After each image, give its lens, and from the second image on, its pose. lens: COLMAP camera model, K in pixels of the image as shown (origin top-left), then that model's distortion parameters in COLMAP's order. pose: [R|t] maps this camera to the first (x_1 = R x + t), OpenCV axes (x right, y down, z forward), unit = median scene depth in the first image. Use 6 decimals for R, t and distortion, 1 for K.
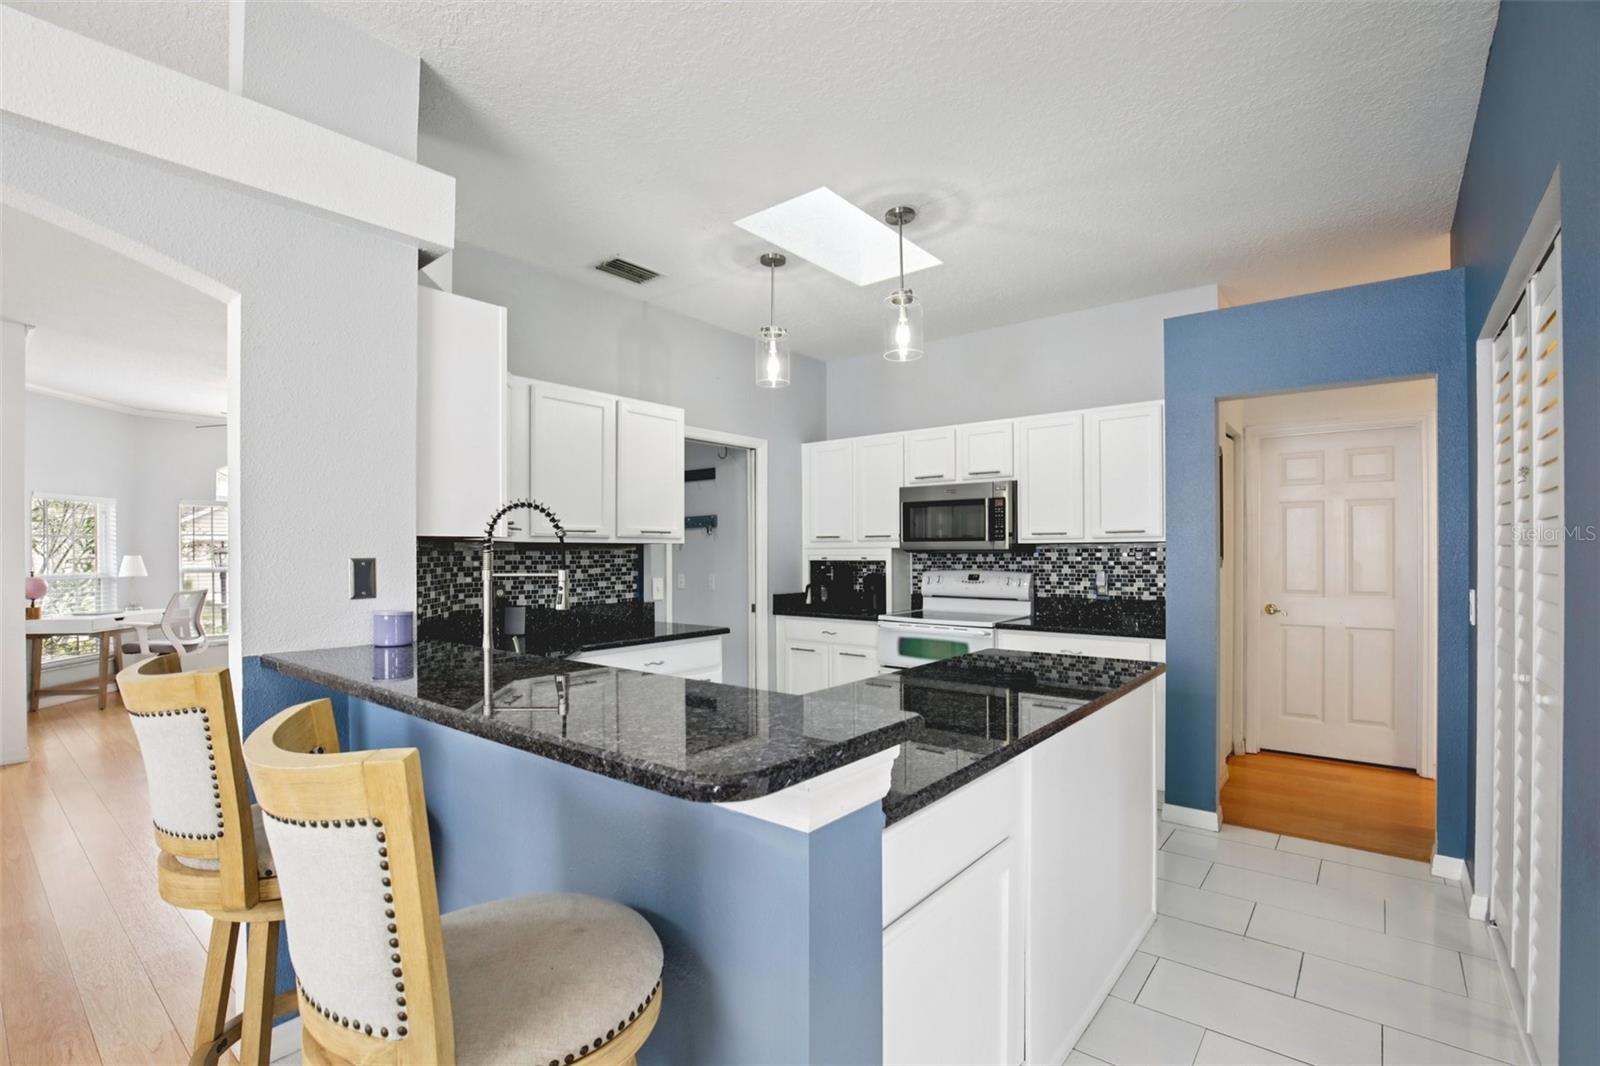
lens RADIAL K [[729.9, 0, 793.1], [0, 729.9, 554.1], [0, 0, 1]] dist [-0.038178, 0.007329]
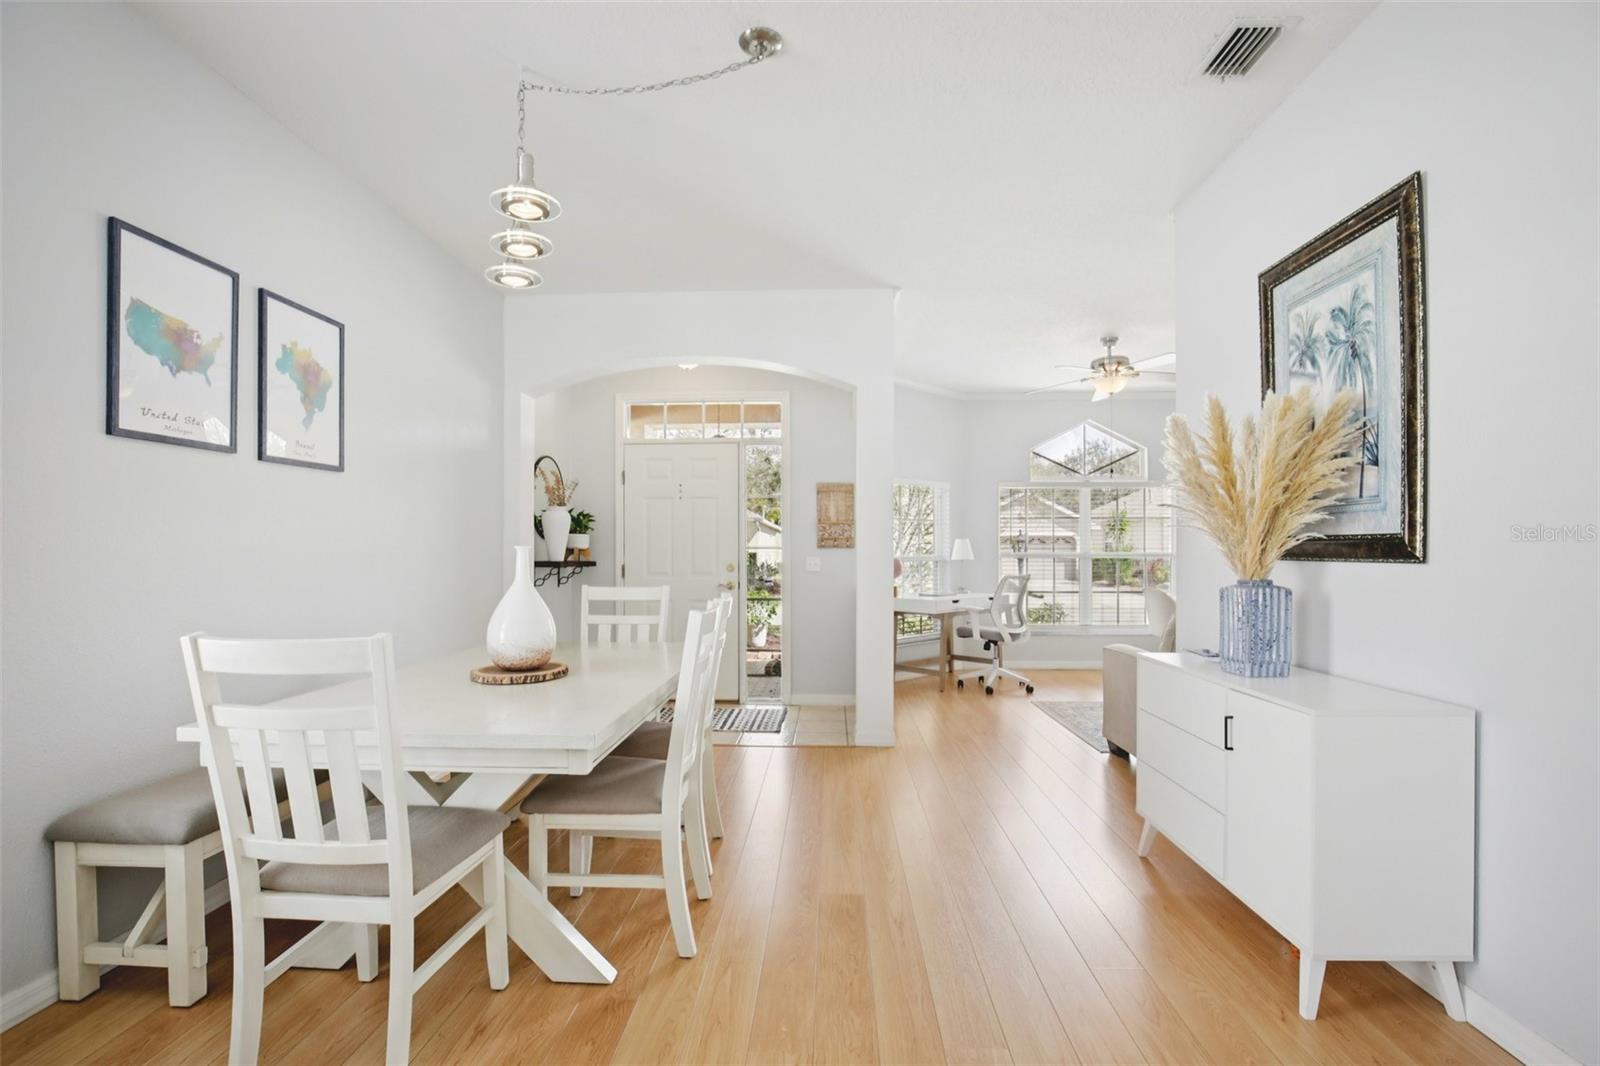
lens RADIAL K [[729.9, 0, 793.1], [0, 729.9, 554.1], [0, 0, 1]] dist [-0.038178, 0.007329]
pose [[0.592687, 0.004937, -0.805418, -0.264575], [-0.003084, 0.999988, 0.003861, 0.022060], [0.805427, 0.000195, 0.592695, 0.214214]]
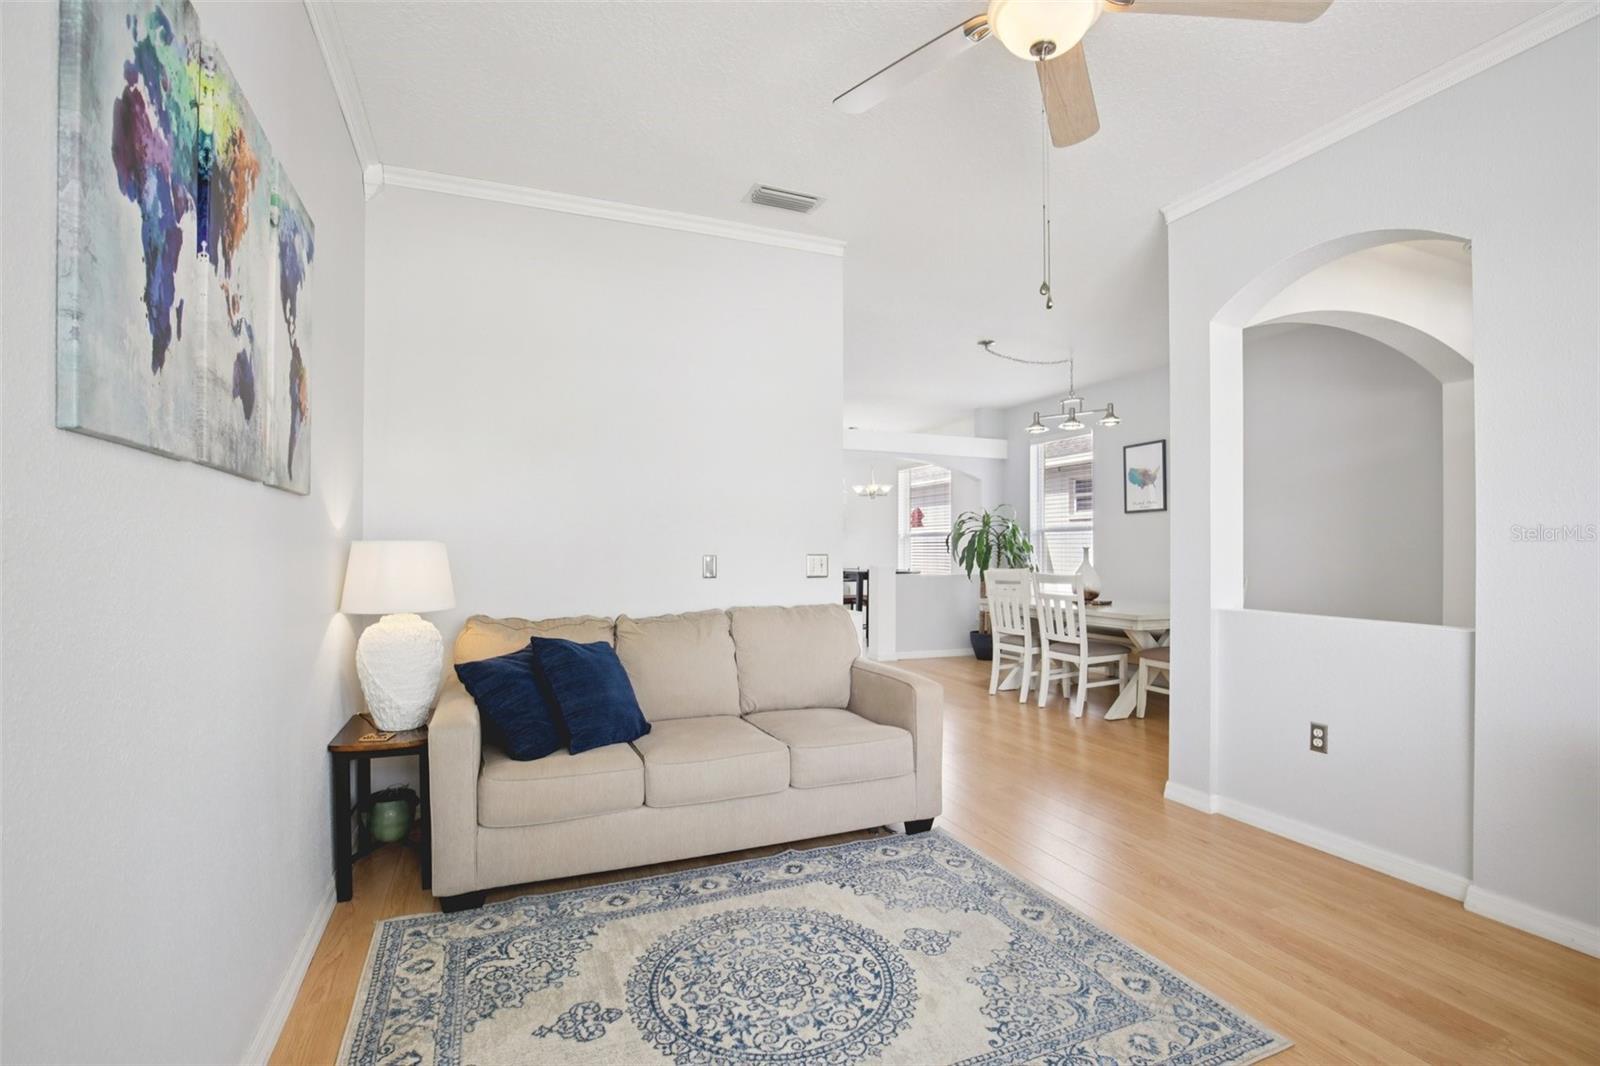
lens RADIAL K [[729.9, 0, 793.1], [0, 729.9, 554.1], [0, 0, 1]] dist [-0.038178, 0.007329]
pose [[-0.880964, -0.005350, 0.473154, -0.778455], [-0.004924, 0.999986, 0.002140, 0.027316], [-0.473158, -0.000445, -0.880977, 1.289929]]
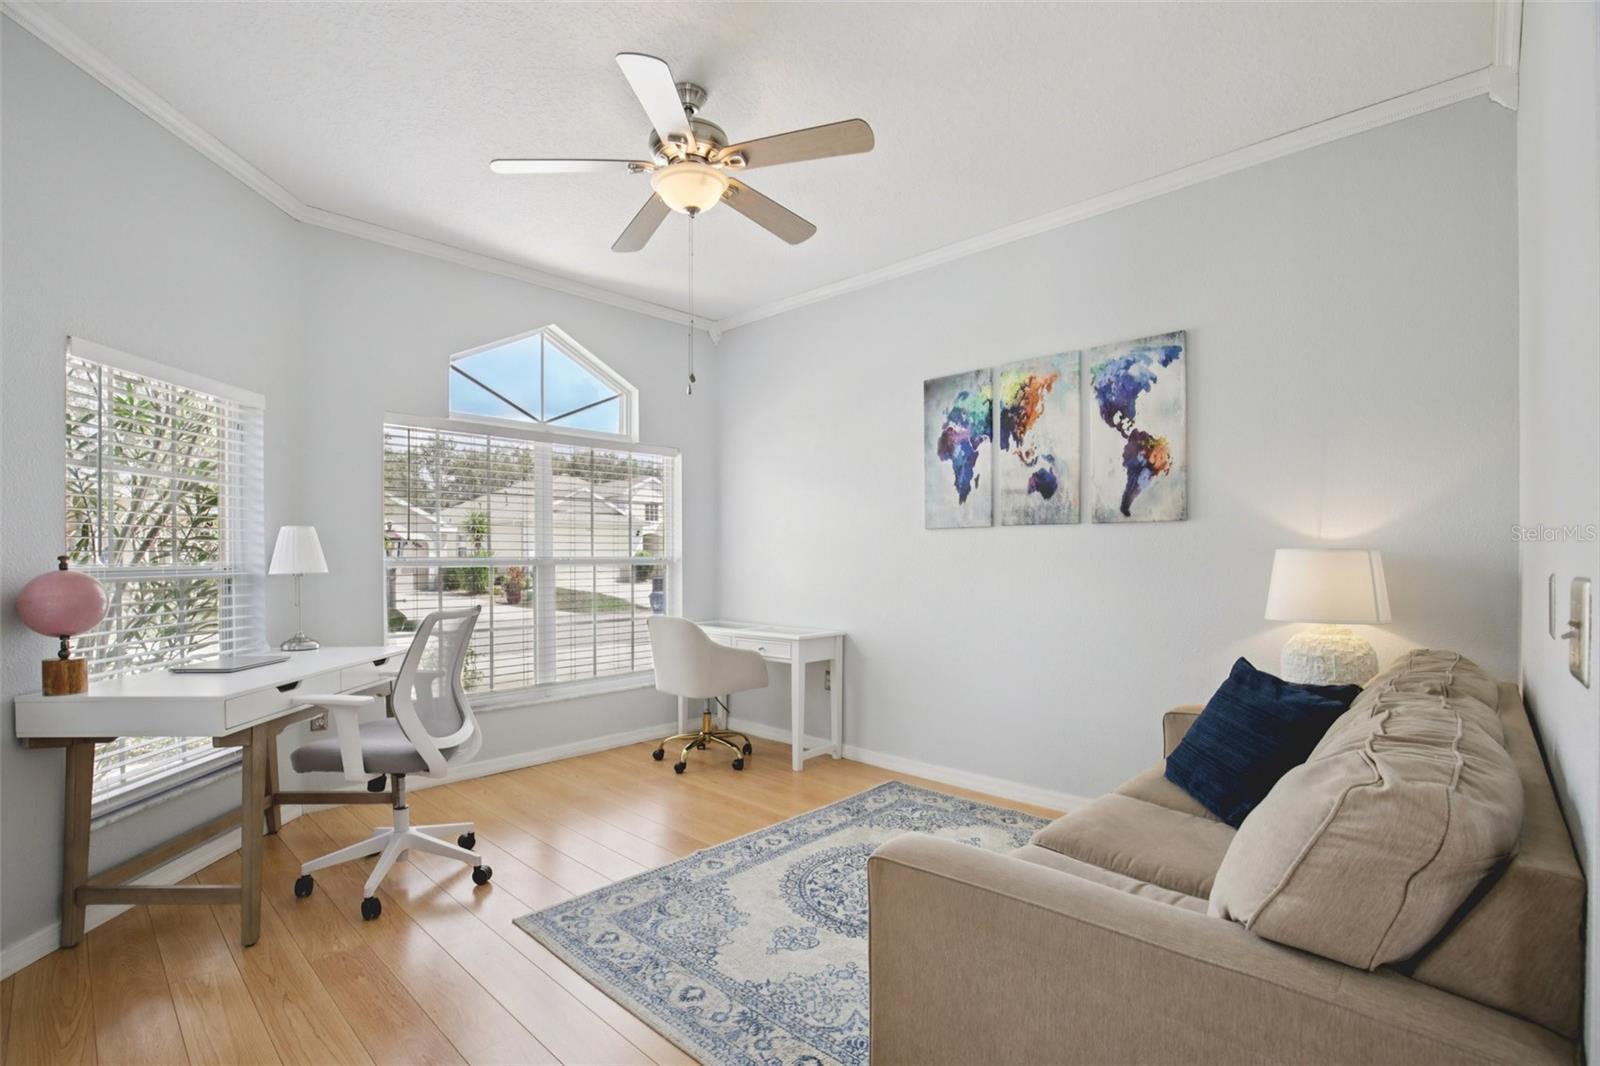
lens RADIAL K [[729.9, 0, 793.1], [0, 729.9, 554.1], [0, 0, 1]] dist [-0.038178, 0.007329]
pose [[0.996975, -0.006948, -0.077418, -0.652407], [0.006698, 0.999971, -0.003493, 0.025550], [0.077440, 0.002964, 0.996993, 0.641415]]
